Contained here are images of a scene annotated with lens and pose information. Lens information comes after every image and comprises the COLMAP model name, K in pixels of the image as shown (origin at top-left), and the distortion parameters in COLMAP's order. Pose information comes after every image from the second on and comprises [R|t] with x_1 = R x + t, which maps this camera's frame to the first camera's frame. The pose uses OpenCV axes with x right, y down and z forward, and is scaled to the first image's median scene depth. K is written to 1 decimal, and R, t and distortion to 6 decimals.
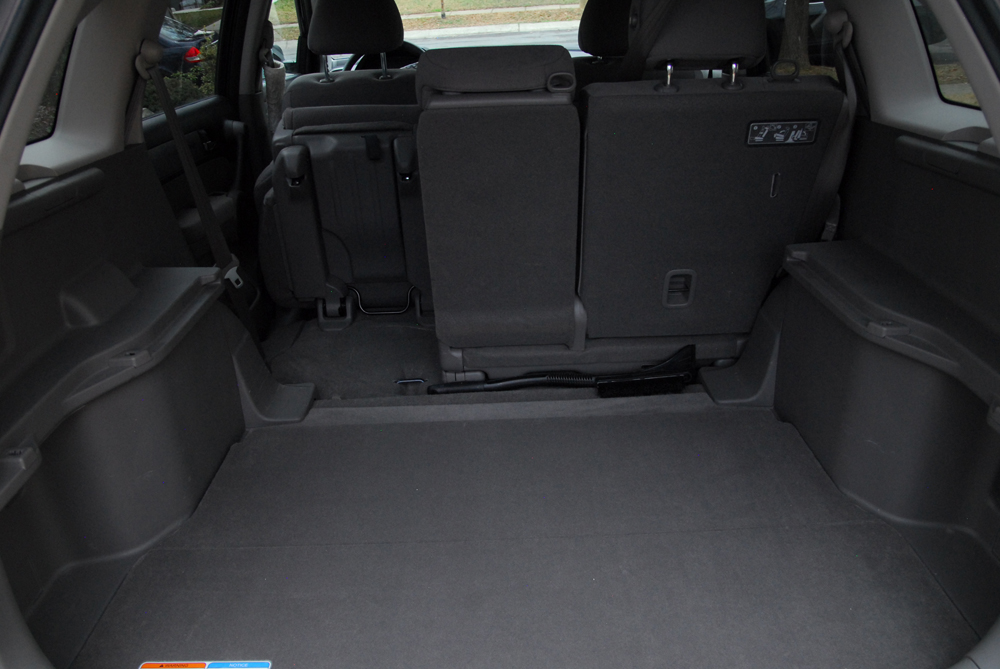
lens RADIAL K [[786.3, 0, 500.0], [0, 786.3, 334.5], [0, 0, 1]] dist [-0.104304, 0.071590]
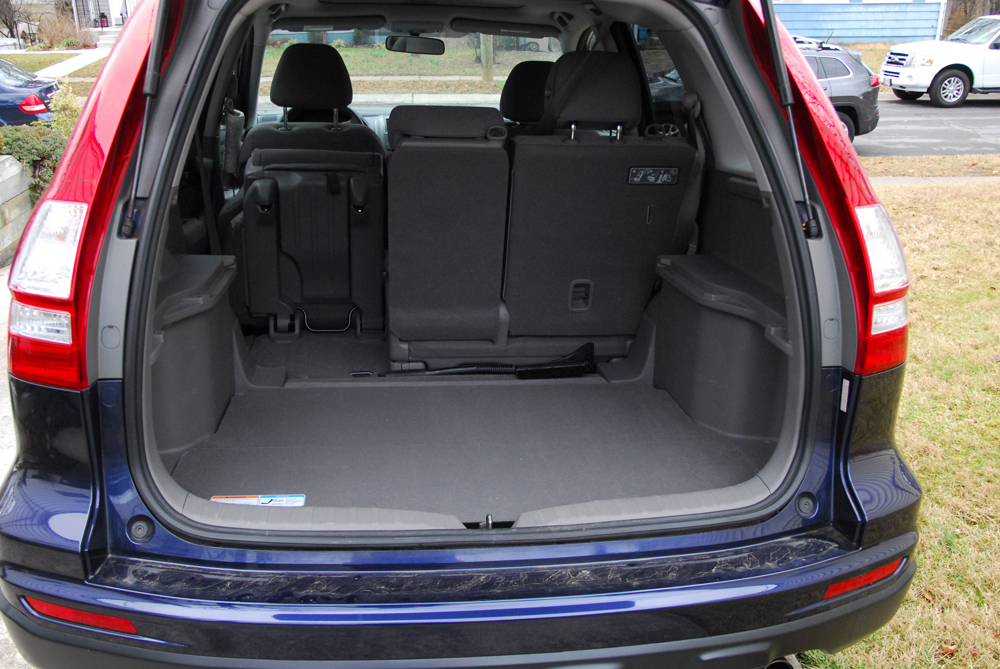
lens RADIAL K [[972.0, 0, 500.0], [0, 972.0, 334.5], [0, 0, 1]] dist [-0.030642, 0.004806]
pose [[0.991380, 0.026898, 0.128230, -0.102989], [-0.008546, 0.989891, -0.141573, 0.223863], [-0.130742, 0.139257, 0.981587, -0.527481]]
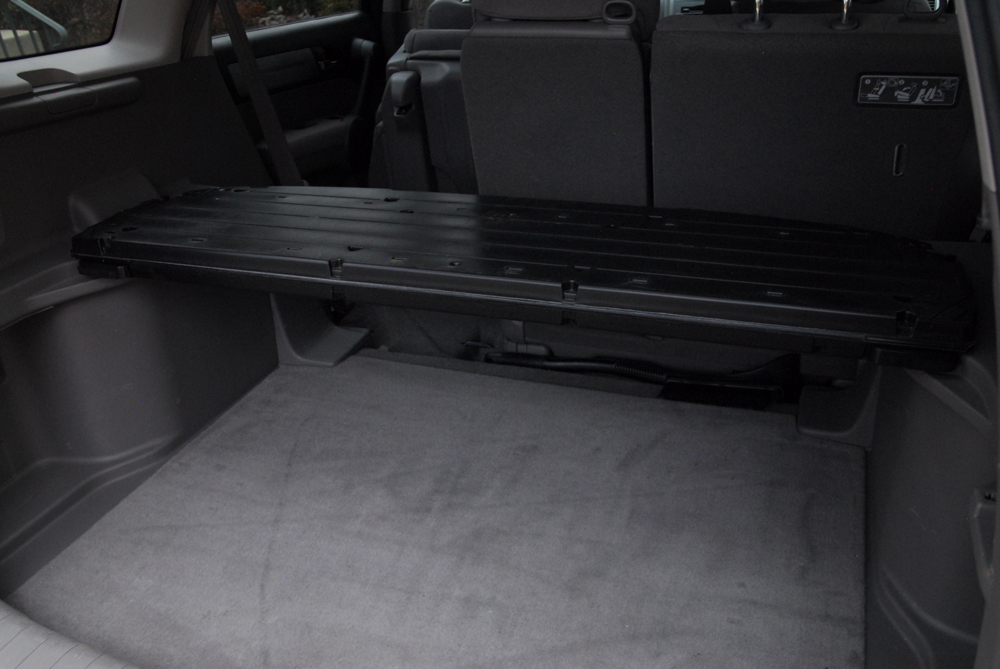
lens RADIAL K [[919.9, 0, 500.0], [0, 919.9, 334.5], [0, 0, 1]] dist [-0.083545, 0.099279]
pose [[0.932886, 0.153755, -0.325704, 0.263097], [-0.143518, 0.988097, 0.055384, -0.014778], [0.330343, -0.004922, 0.943848, 0.028118]]
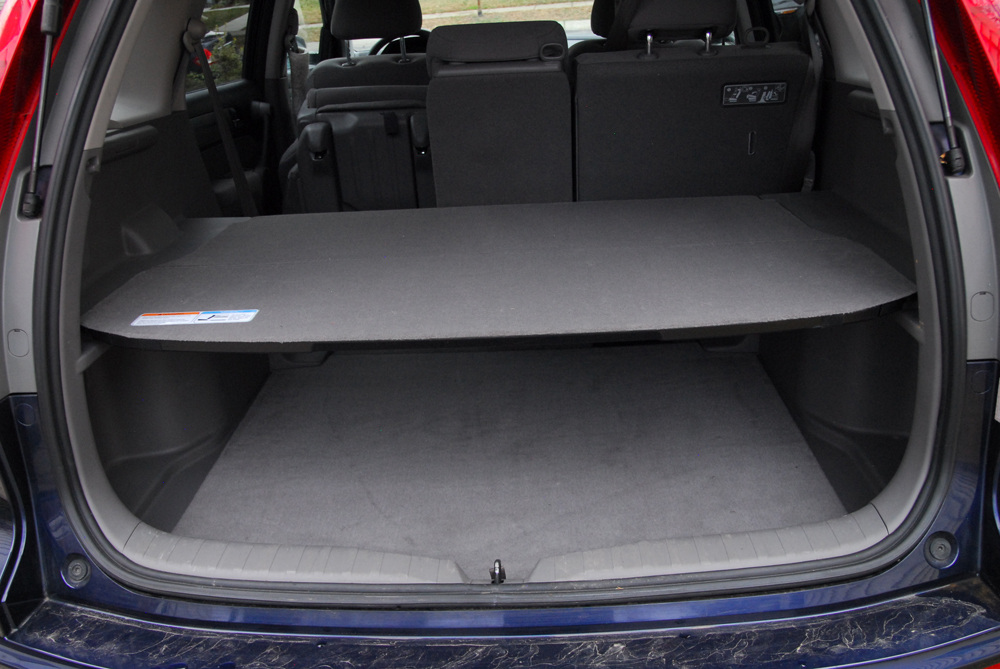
lens RADIAL K [[916.0, 0, 500.0], [0, 916.0, 334.5], [0, 0, 1]] dist [-0.073339, 0.073949]
pose [[0.998593, 0.001927, -0.052990, 0.058594], [-0.004710, 0.998613, -0.052443, 0.126069], [0.052815, 0.052619, 0.997217, -0.245621]]
